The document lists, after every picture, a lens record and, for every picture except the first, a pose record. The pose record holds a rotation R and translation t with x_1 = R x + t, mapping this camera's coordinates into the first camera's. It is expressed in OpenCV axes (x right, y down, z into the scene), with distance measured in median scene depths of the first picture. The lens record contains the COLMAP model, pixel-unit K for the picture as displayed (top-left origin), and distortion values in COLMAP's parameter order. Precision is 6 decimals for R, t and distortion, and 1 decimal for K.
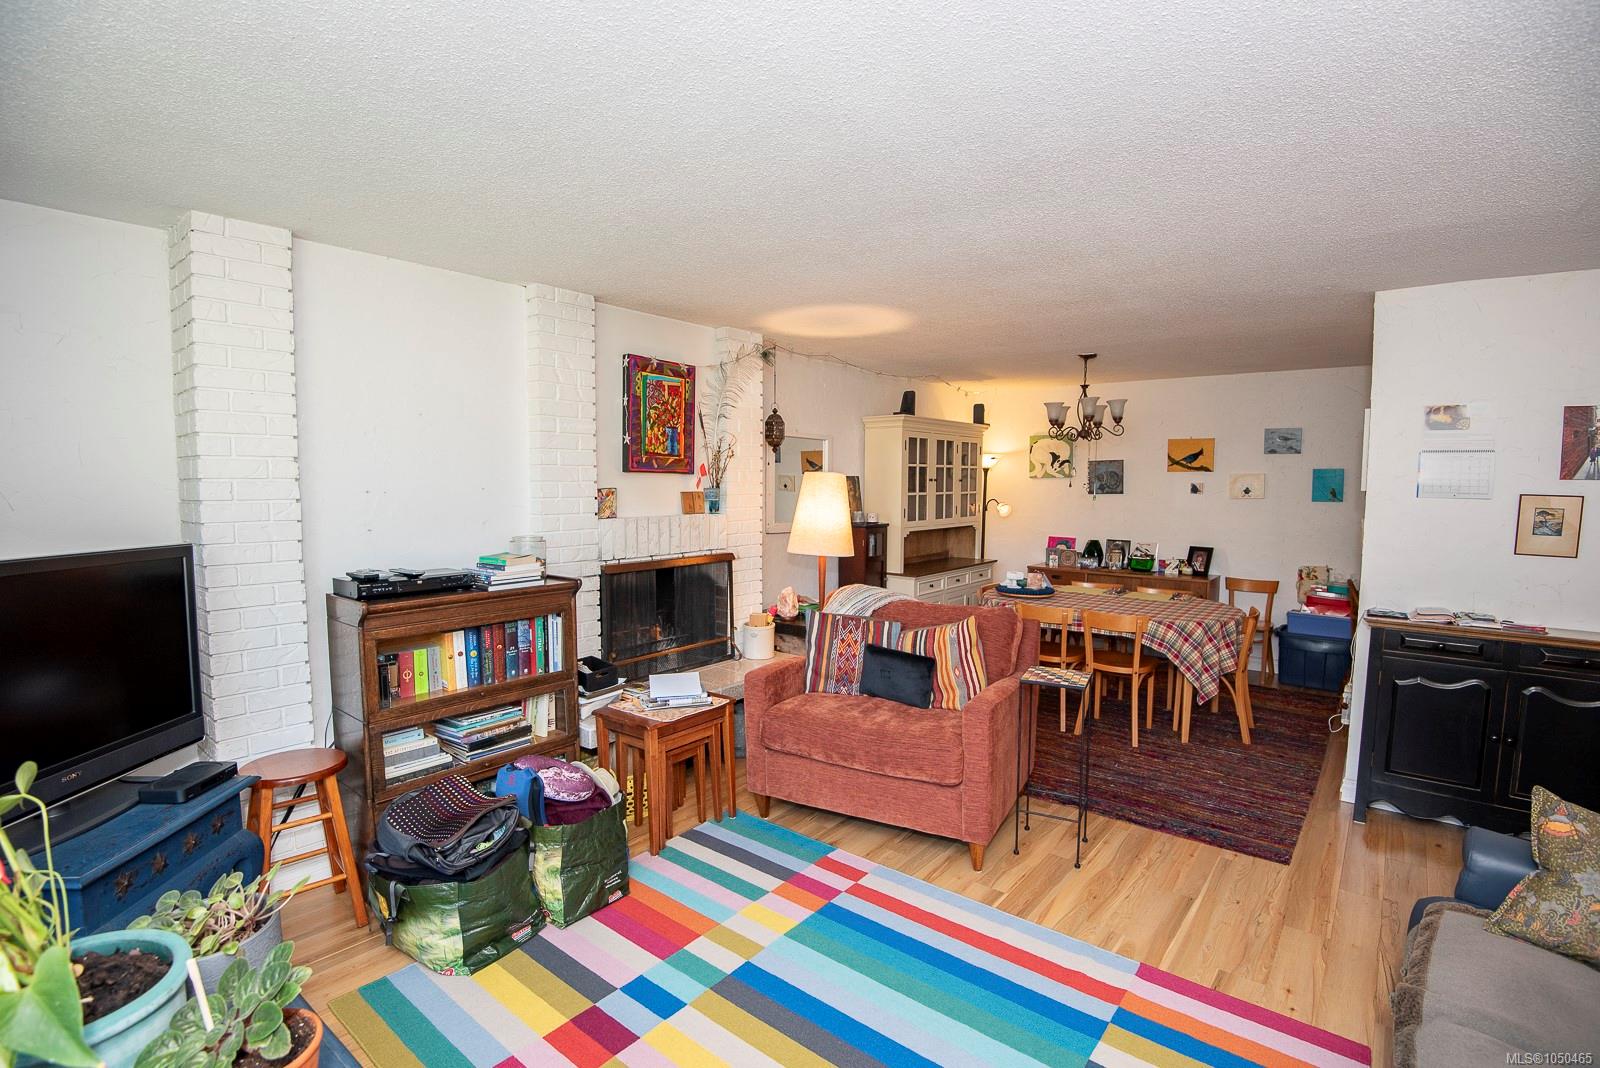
lens RADIAL K [[750.8, 0, 800.0], [0, 750.8, 534.0], [0, 0, 1]] dist [0.003826, -0.020039]
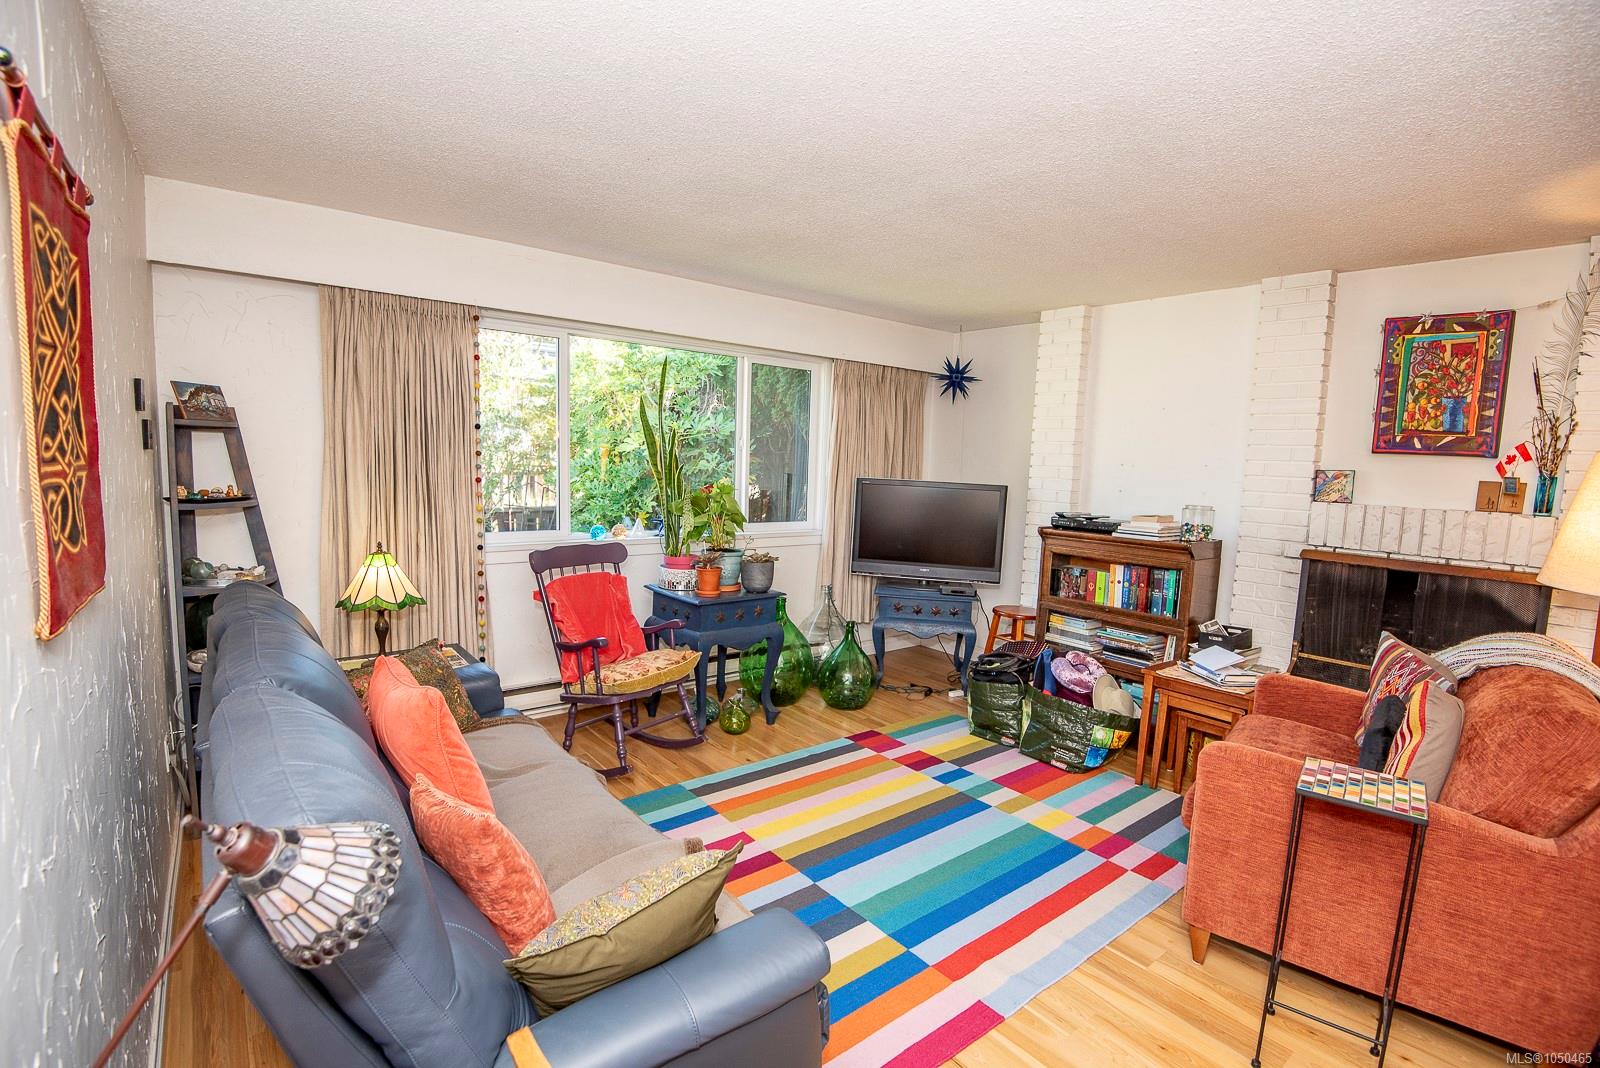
lens RADIAL K [[735.7, 0, 799.8], [0, 735.7, 540.5], [0, 0, 1]] dist [-0.012212, -0.019522]
pose [[-0.217033, 0.095360, -0.971495, 0.729921], [-0.105264, 0.987128, 0.120411, -0.012553], [0.970472, 0.128397, -0.204201, 0.517855]]
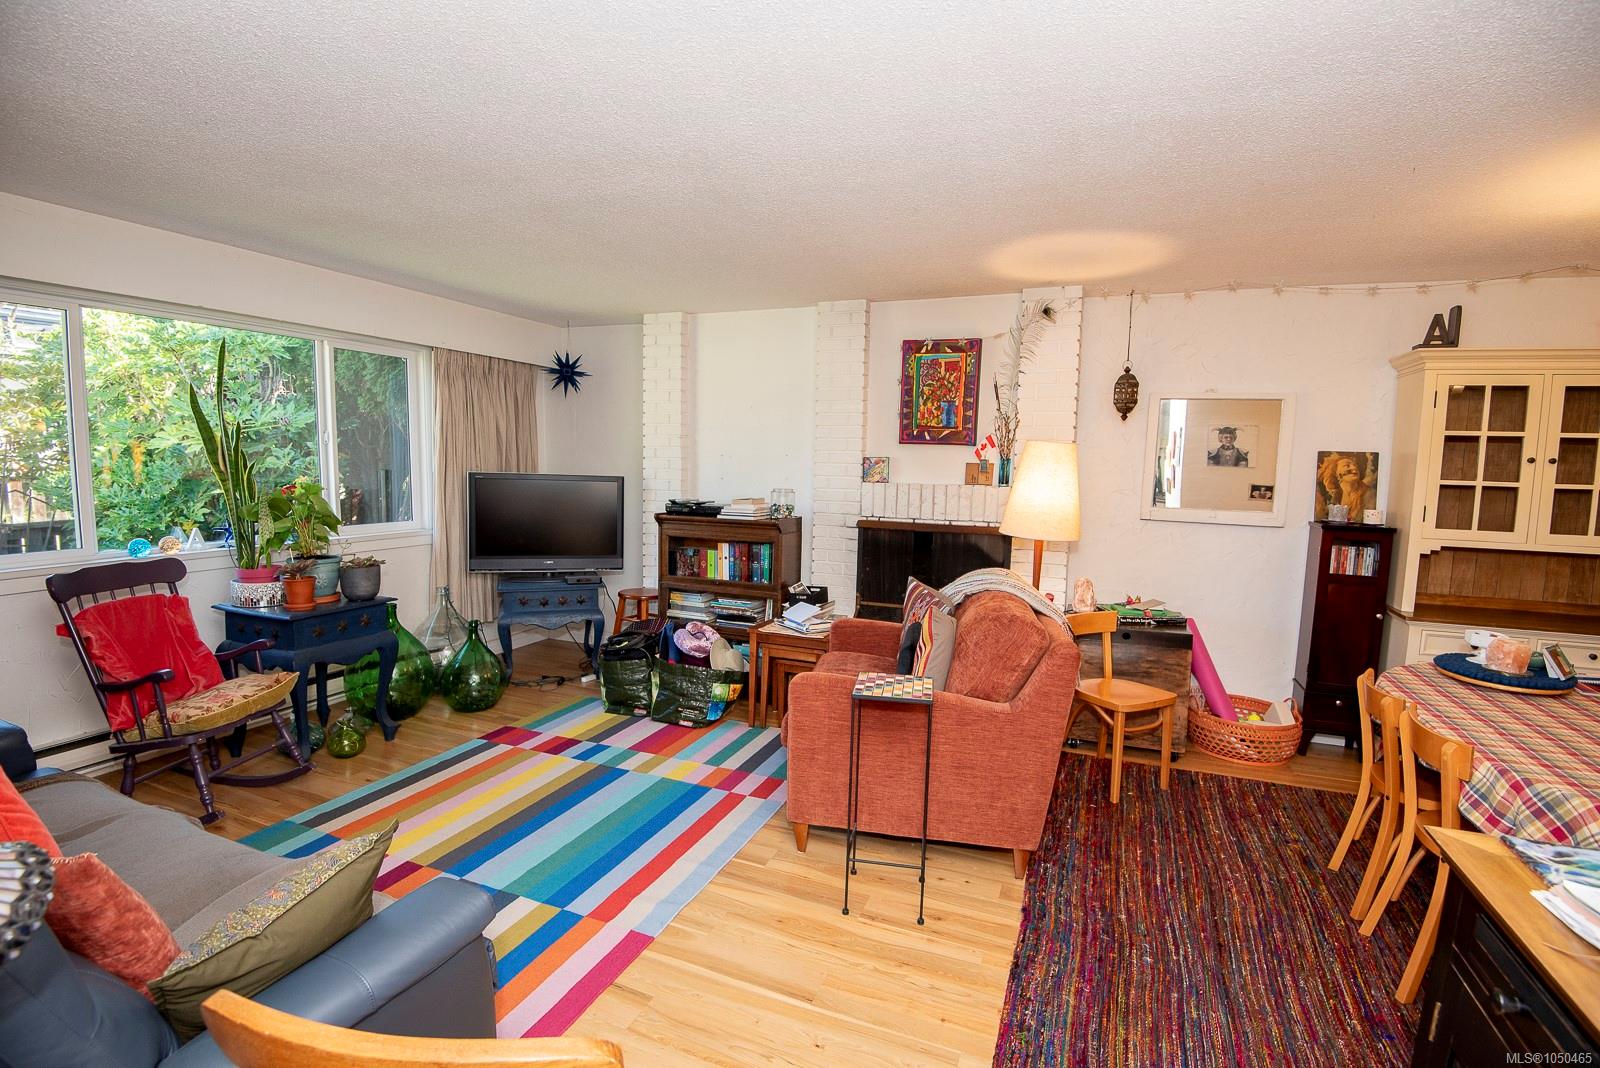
lens RADIAL K [[735.7, 0, 799.8], [0, 735.7, 540.5], [0, 0, 1]] dist [-0.012212, -0.019522]
pose [[0.285564, 0.103459, -0.952759, 0.793739], [-0.088266, 0.992770, 0.081349, -0.012686], [0.954286, 0.060866, 0.292632, 0.515819]]
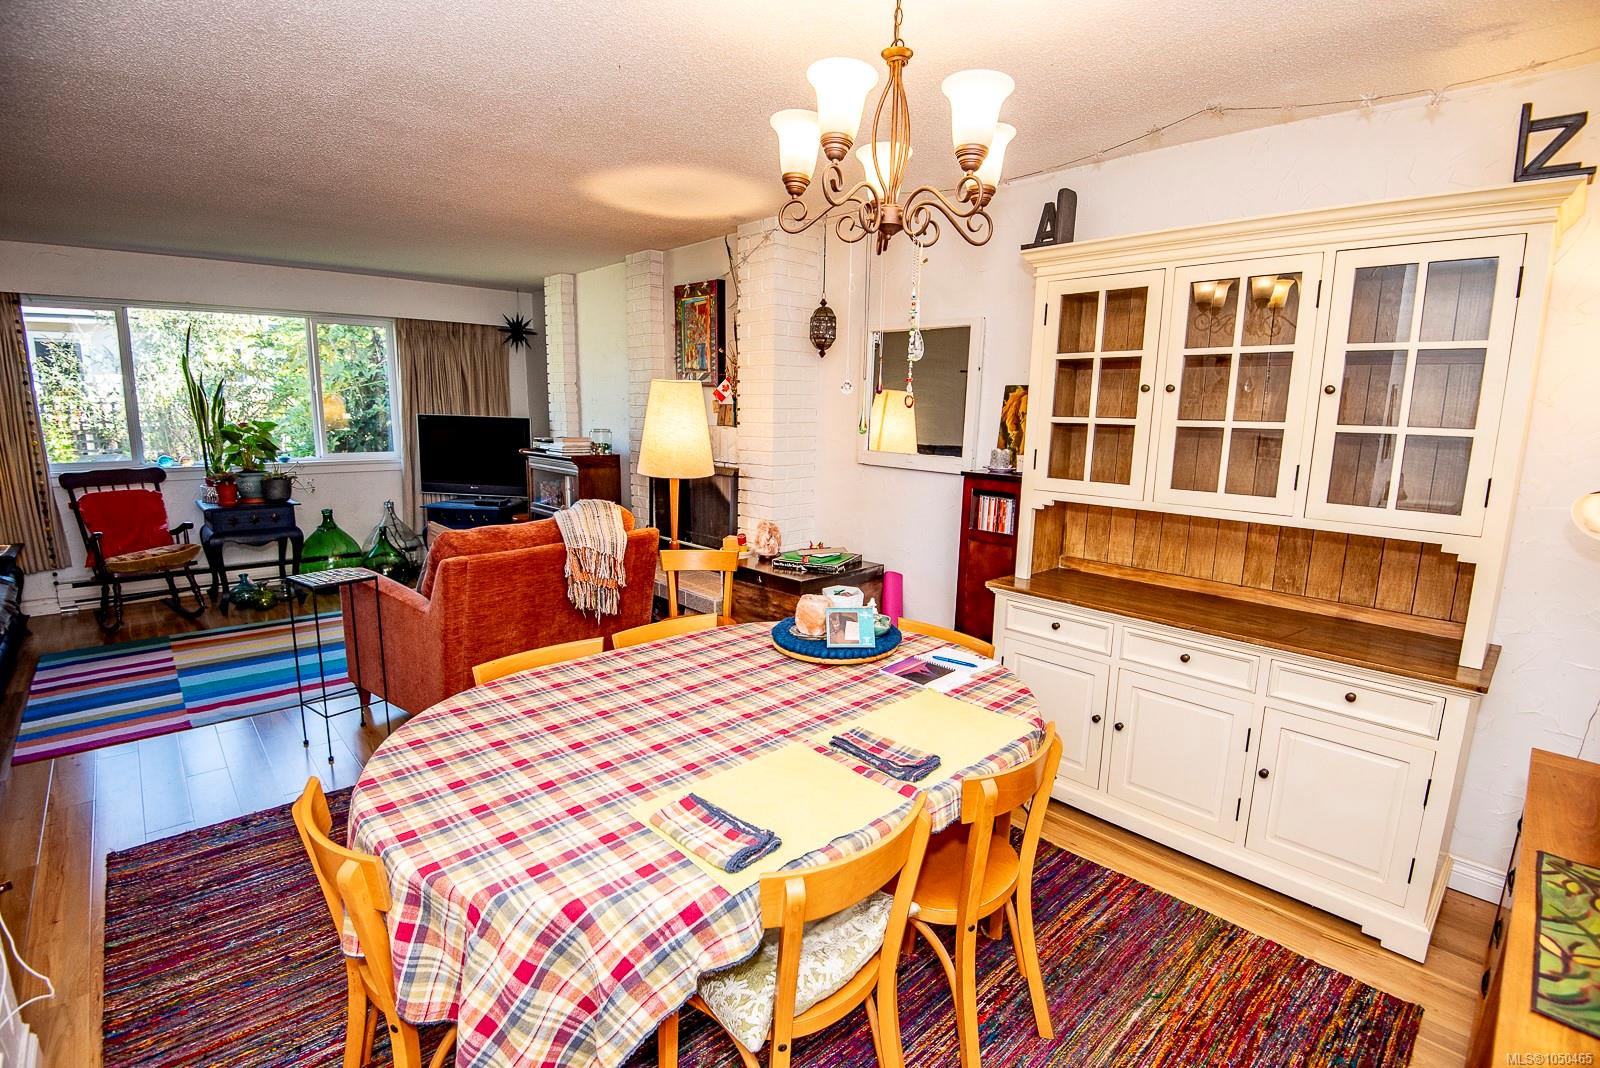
lens RADIAL K [[735.7, 0, 799.8], [0, 735.7, 540.5], [0, 0, 1]] dist [-0.012212, -0.019522]
pose [[-0.139286, 0.167327, -0.976013, 0.917975], [-0.091521, 0.979227, 0.180938, -0.069308], [0.986014, 0.114528, -0.121078, 1.325923]]
